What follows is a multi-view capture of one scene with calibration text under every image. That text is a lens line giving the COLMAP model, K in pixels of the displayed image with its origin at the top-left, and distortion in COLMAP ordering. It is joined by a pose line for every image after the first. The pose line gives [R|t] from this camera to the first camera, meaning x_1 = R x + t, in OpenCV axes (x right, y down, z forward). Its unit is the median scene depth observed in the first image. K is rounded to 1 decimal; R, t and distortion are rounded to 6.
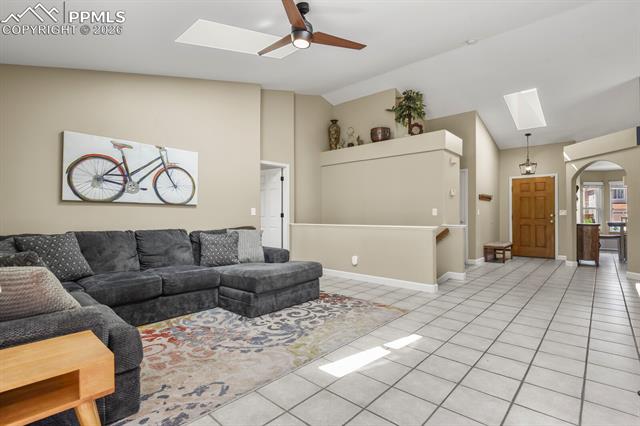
lens RADIAL K [[314.8, 0, 320.0], [0, 314.8, 213.0], [0, 0, 1]] dist [-0.000019, -0.000004]
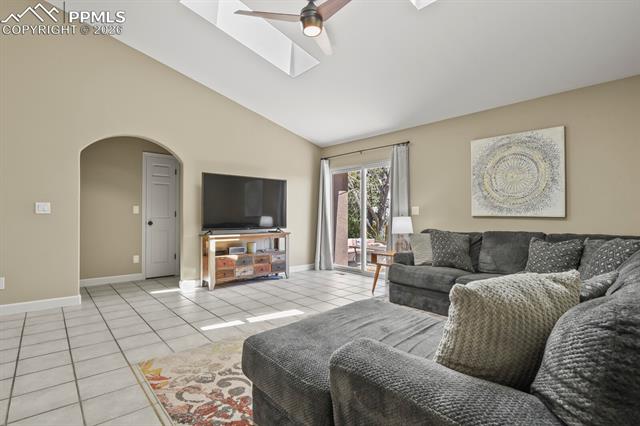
lens RADIAL K [[311.1, 0, 320.0], [0, 311.1, 213.0], [0, 0, 1]] dist [0.000026, -0.000003]
pose [[-0.995777, 0.003148, 0.091748, -0.148010], [0.001821, 0.999893, -0.014542, 0.016092], [-0.091784, -0.014313, -0.995676, 1.658690]]
